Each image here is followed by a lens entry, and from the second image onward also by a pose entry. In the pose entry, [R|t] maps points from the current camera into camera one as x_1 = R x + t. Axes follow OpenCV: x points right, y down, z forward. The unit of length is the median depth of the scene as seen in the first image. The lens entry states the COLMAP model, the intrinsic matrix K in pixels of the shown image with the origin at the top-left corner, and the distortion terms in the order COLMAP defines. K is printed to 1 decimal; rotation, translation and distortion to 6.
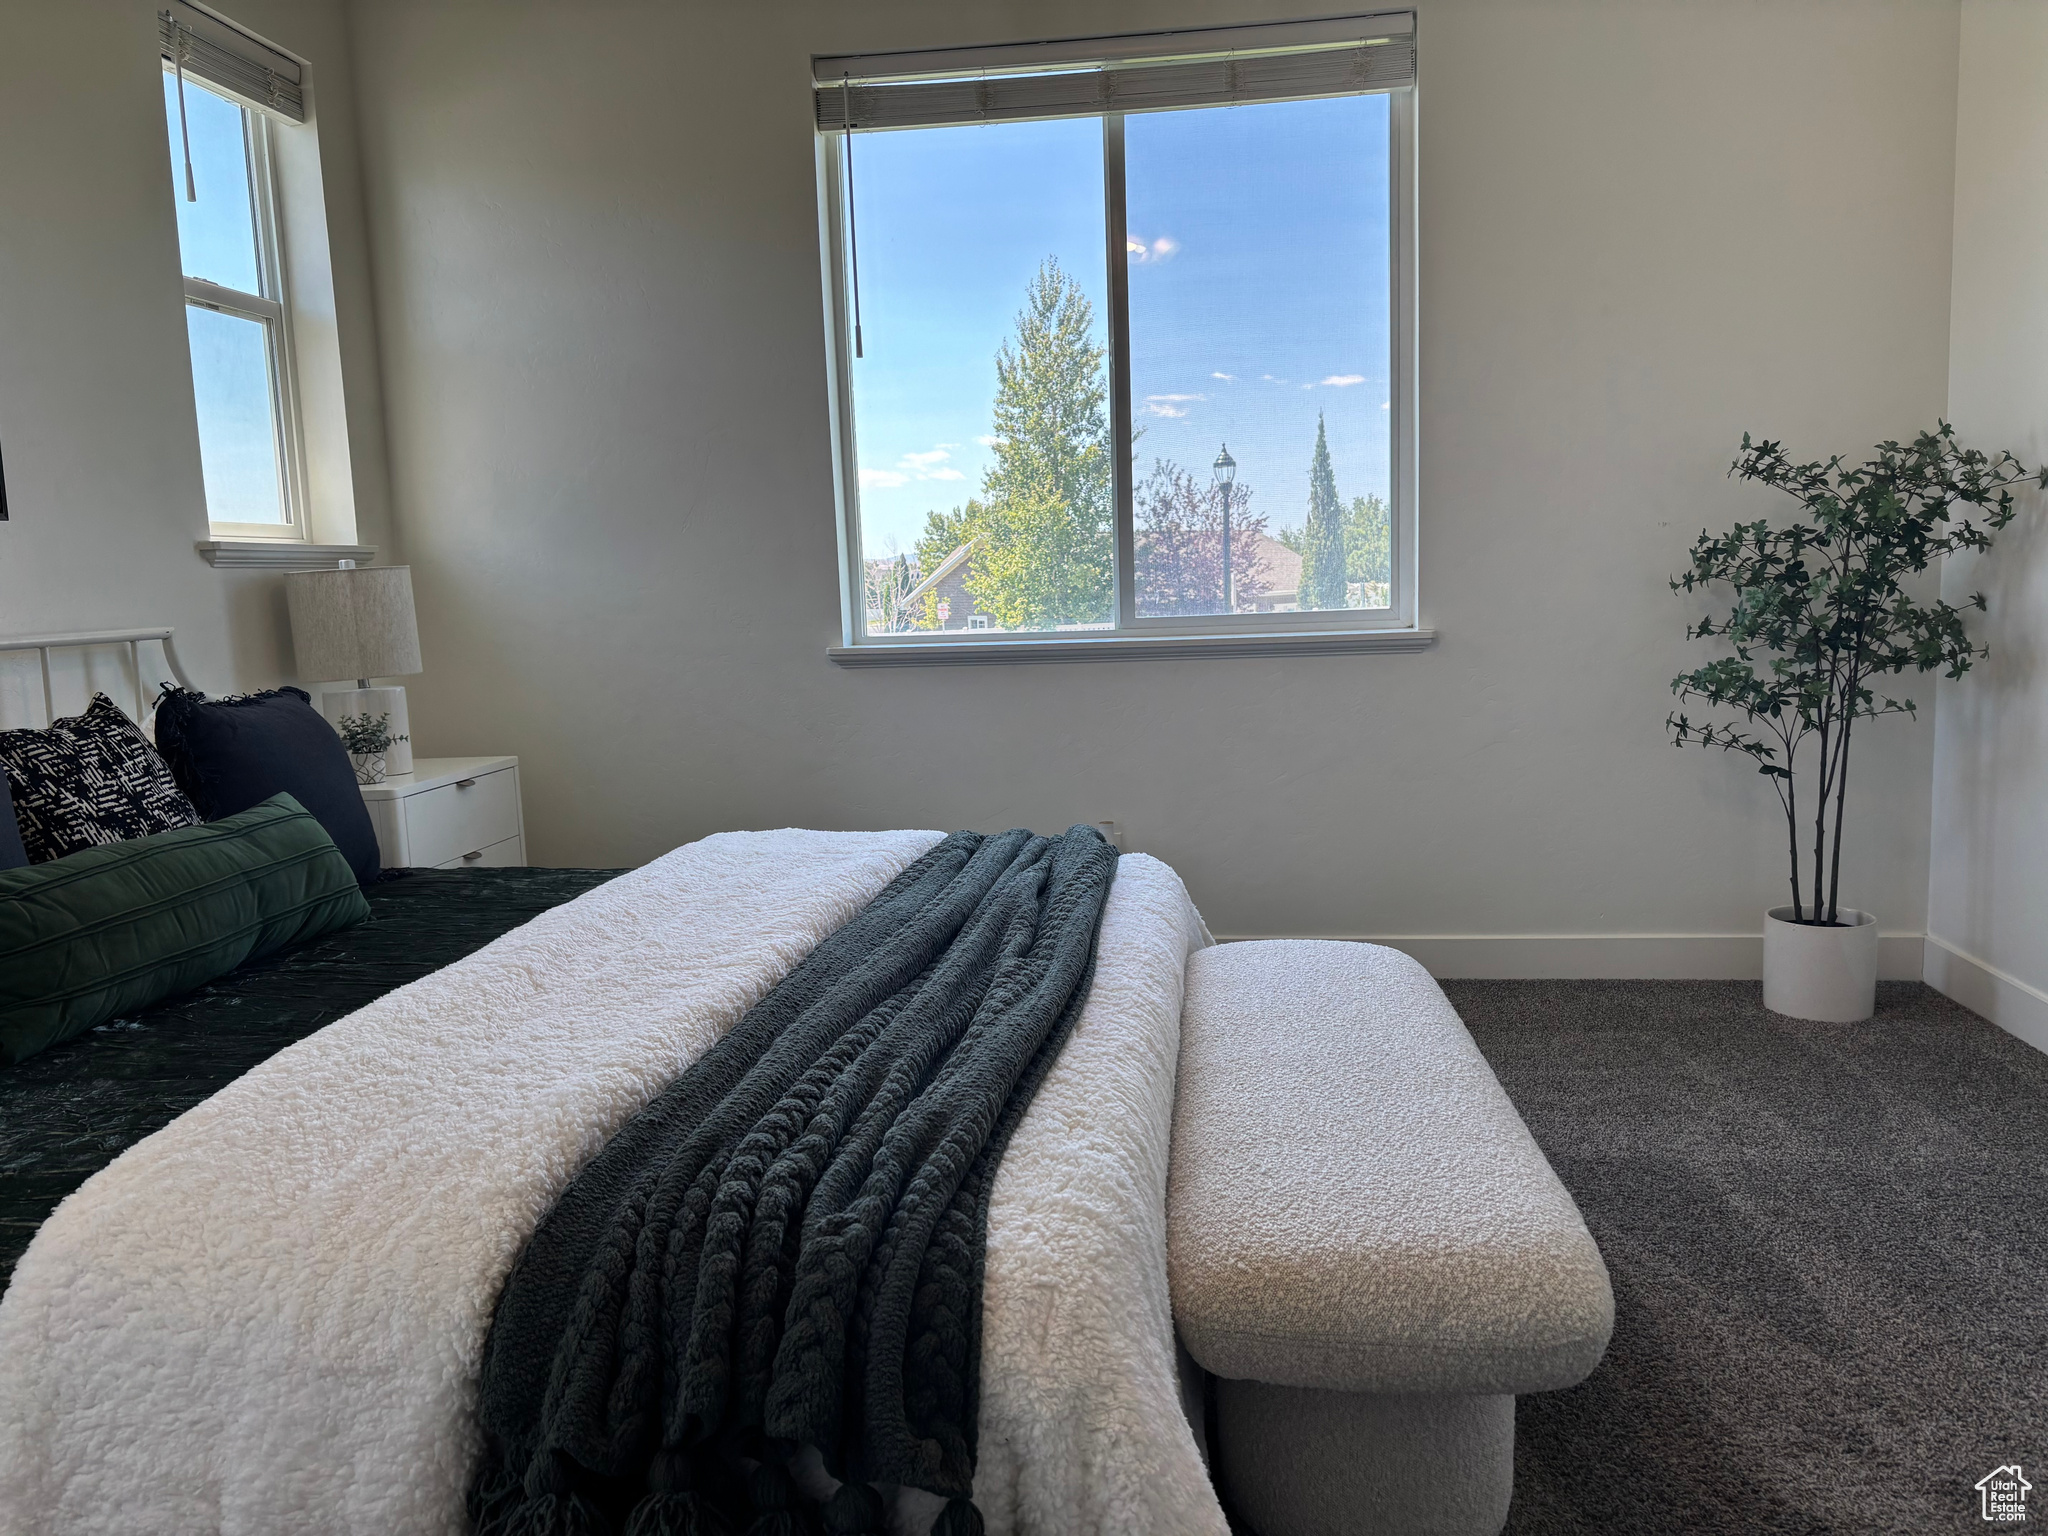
lens RADIAL K [[1511.7, 0, 1028.5], [0, 1511.7, 779.0], [0, 0, 1]] dist [0.039552, -0.000859]
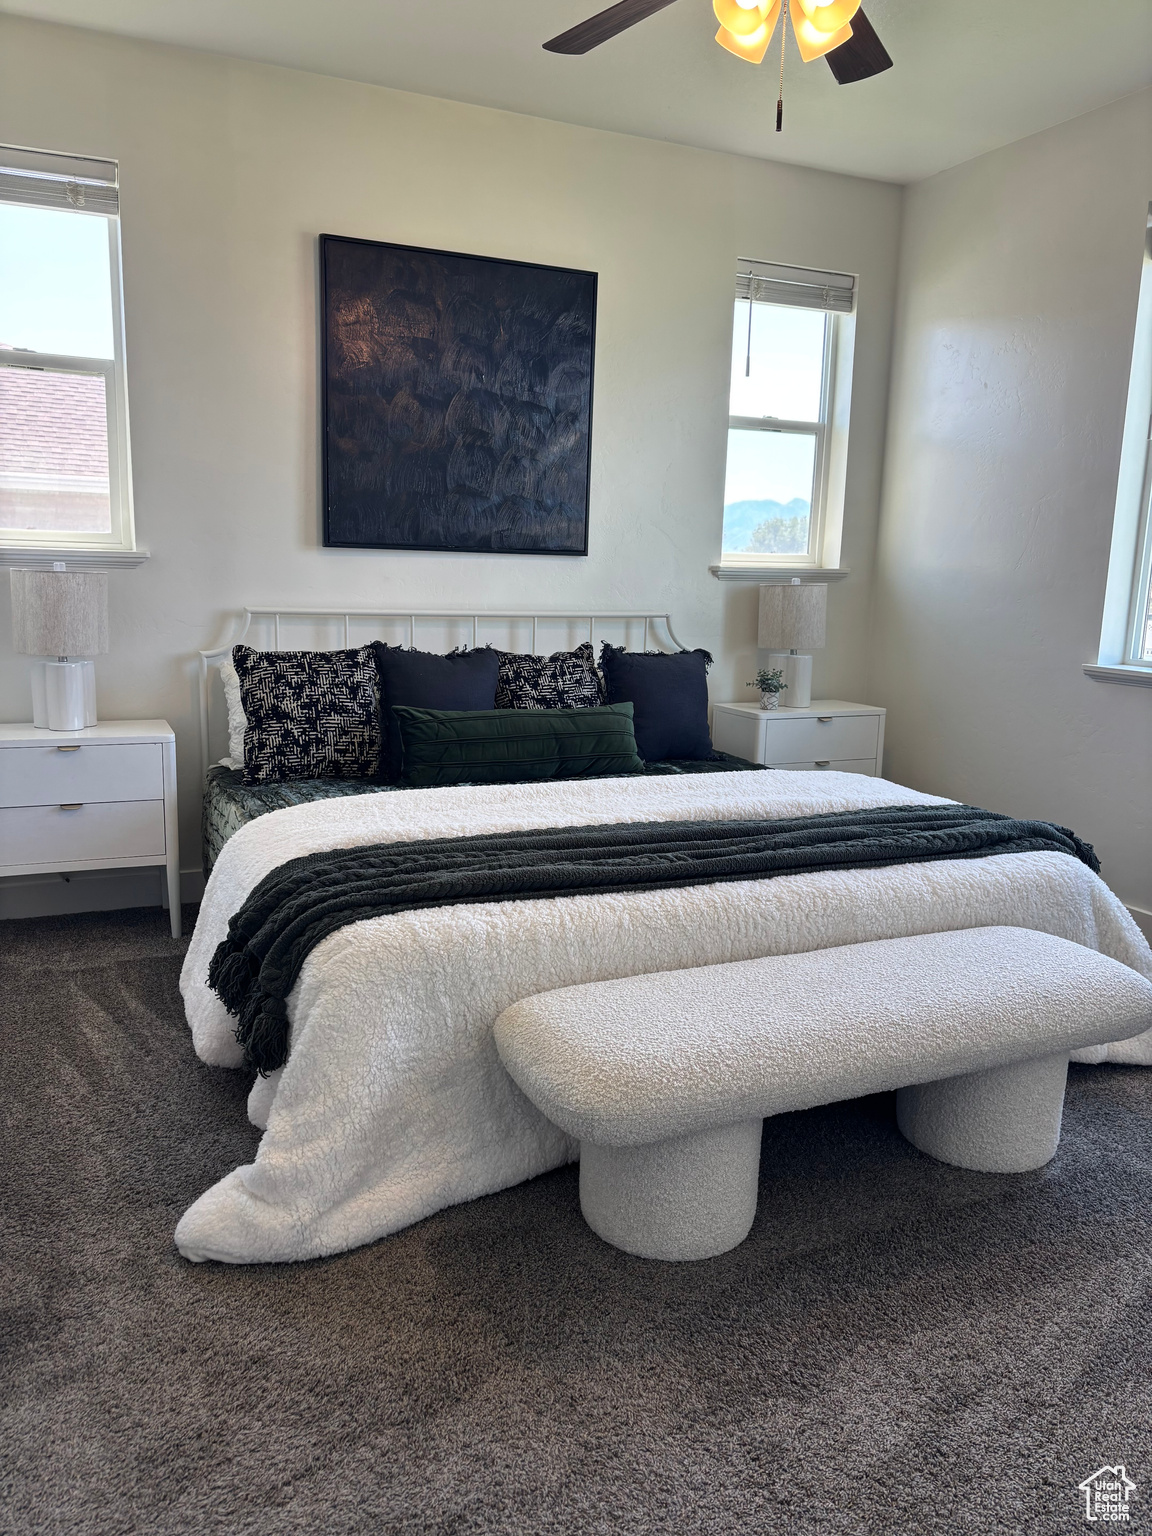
lens RADIAL K [[1162.1, 0, 576.0], [0, 1162.1, 768.0], [0, 0, 1]] dist [0.055684, -0.075687]
pose [[0.507614, 0.198067, -0.838509, 0.680424], [-0.155708, 0.978282, 0.136821, -0.092559], [0.847398, 0.061111, 0.527430, 0.141043]]
